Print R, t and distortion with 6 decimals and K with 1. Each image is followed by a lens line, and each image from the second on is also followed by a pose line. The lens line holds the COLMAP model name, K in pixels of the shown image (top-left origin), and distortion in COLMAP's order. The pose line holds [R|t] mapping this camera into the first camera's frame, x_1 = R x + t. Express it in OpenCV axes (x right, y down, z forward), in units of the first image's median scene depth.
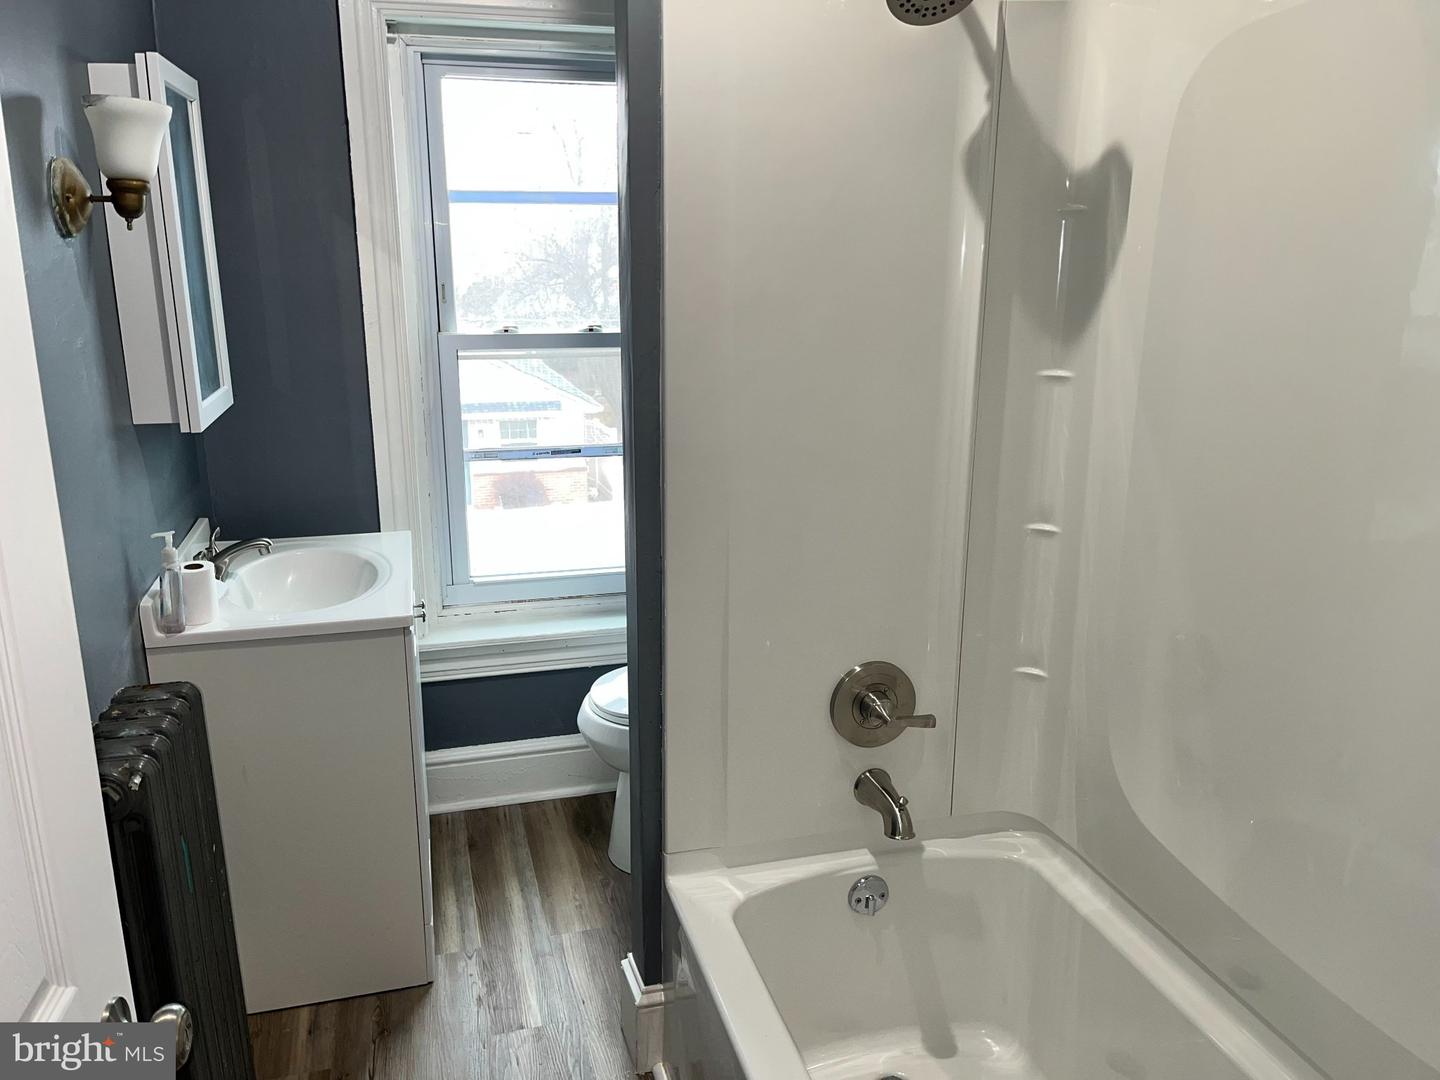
lens RADIAL K [[1094.4, 0, 726.9], [0, 1094.4, 532.7], [0, 0, 1]] dist [0.069050, -0.088617]
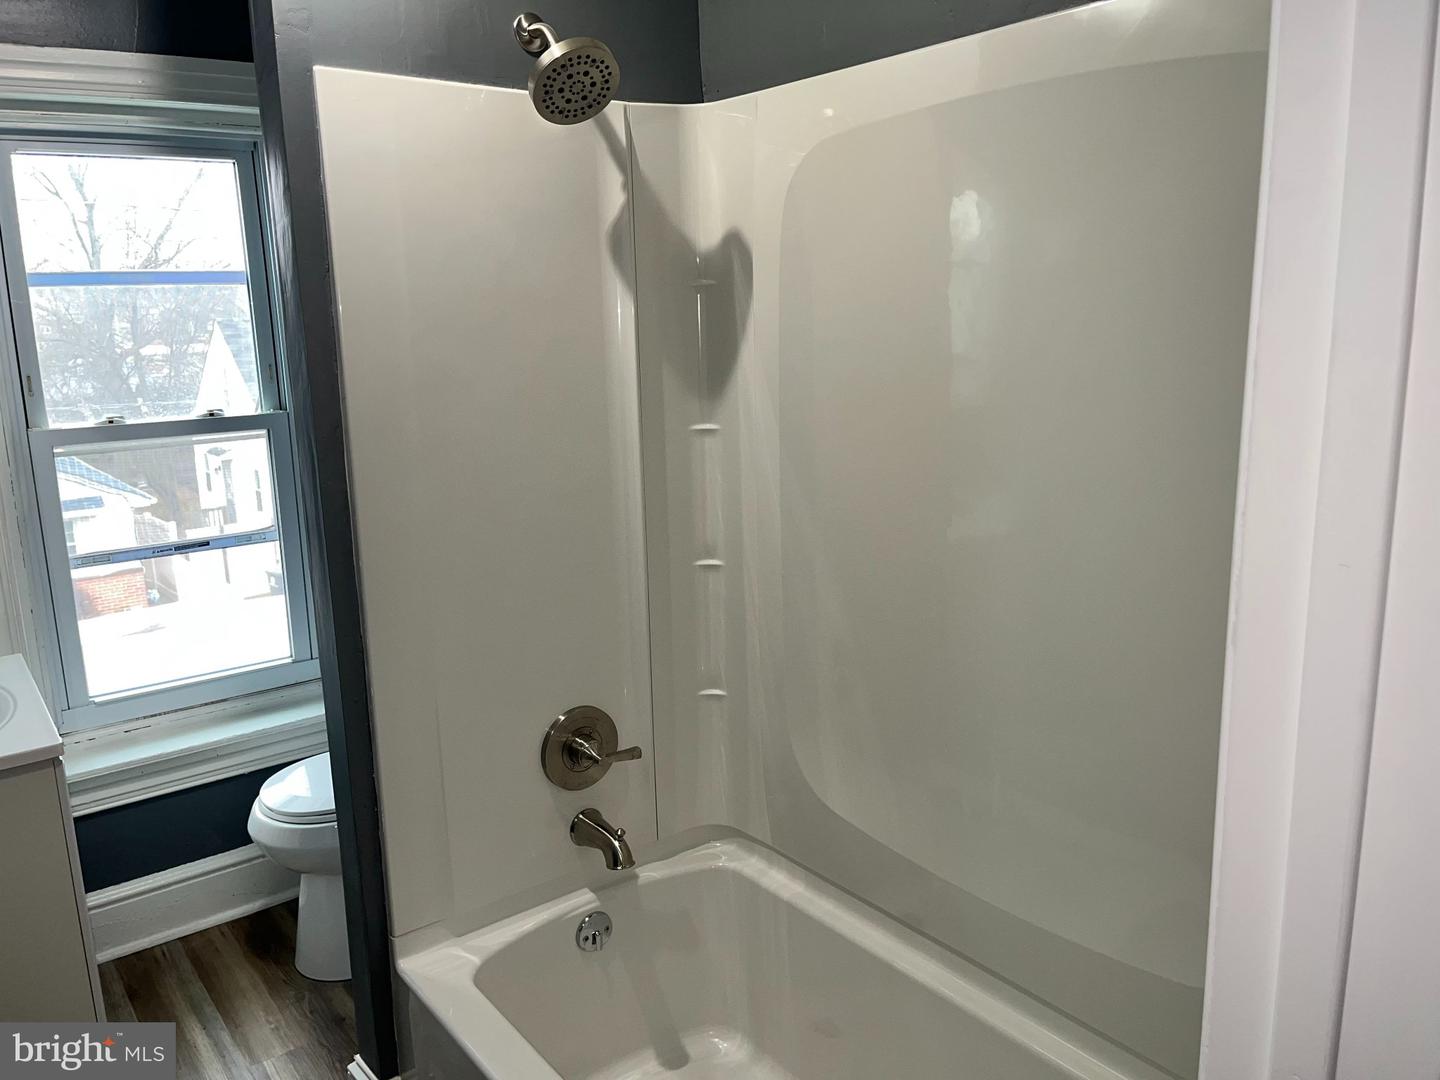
lens RADIAL K [[1107.5, 0, 720.0], [0, 1107.5, 540.0], [0, 0, 1]] dist [0.084888, -0.109875]
pose [[0.925670, -0.108065, 0.362570, -0.104931], [0.126102, 0.991666, -0.026380, 0.003044], [-0.356698, 0.070140, 0.931583, -0.057344]]
